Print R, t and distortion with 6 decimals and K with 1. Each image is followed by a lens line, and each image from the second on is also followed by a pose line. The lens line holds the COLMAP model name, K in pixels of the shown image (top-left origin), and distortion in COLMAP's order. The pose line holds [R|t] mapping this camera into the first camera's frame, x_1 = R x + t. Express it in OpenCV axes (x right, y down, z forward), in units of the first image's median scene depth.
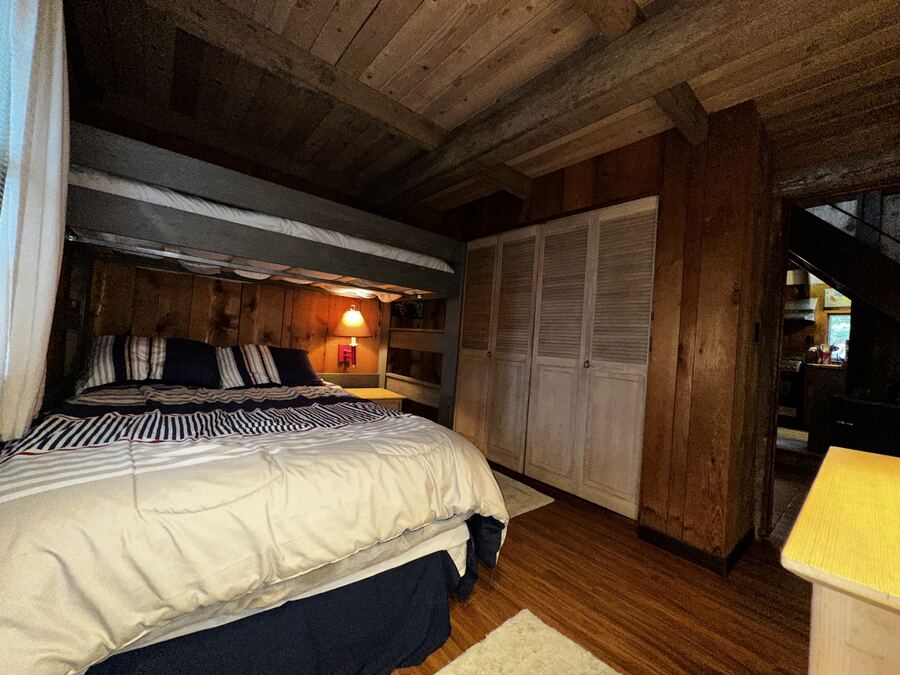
lens RADIAL K [[356.9, 0, 449.0], [0, 356.9, 338.7], [0, 0, 1]] dist [-0.002623, 0.000314]
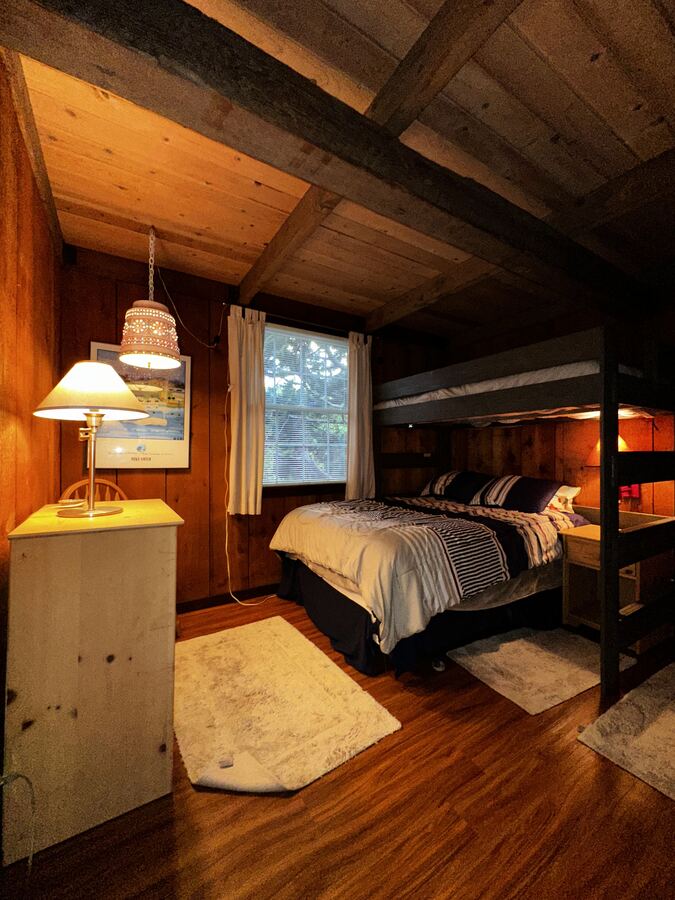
lens RADIAL K [[356.9, 0, 340.4], [0, 356.9, 452.7], [0, 0, 1]] dist [-0.002623, 0.000314]
pose [[-0.134474, -0.074572, -0.988107, 1.149887], [-0.002394, 0.997186, -0.074931, 0.046548], [0.990914, -0.007711, -0.134274, 0.848964]]
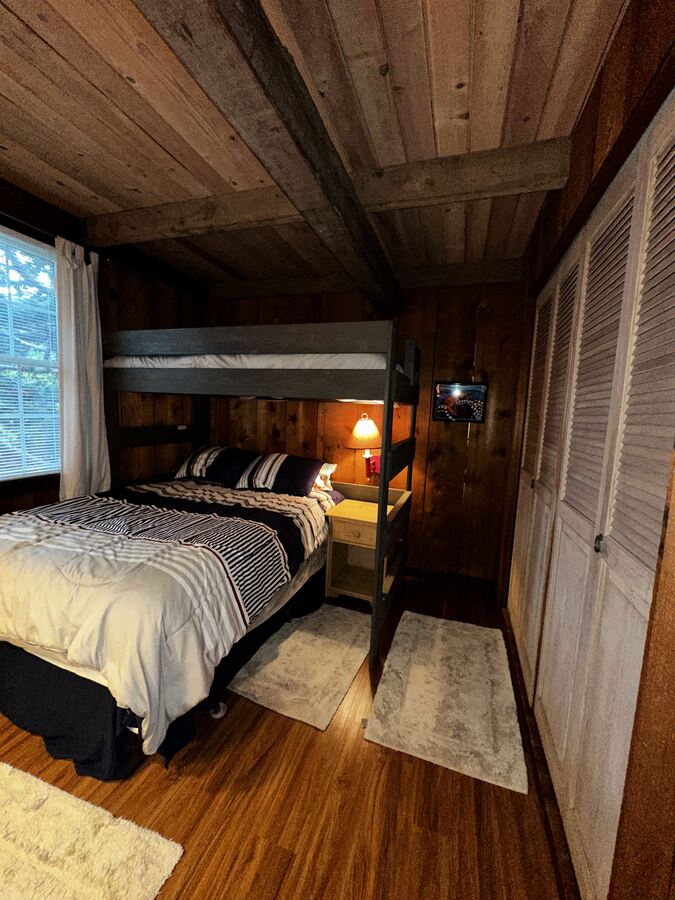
lens RADIAL K [[356.9, 0, 336.3], [0, 356.9, 451.2], [0, 0, 1]] dist [-0.002623, 0.000314]
pose [[0.525421, 0.046432, -0.849575, 0.847406], [0.001544, 0.998456, 0.055524, -0.086711], [0.850841, -0.030485, 0.524538, 0.796485]]
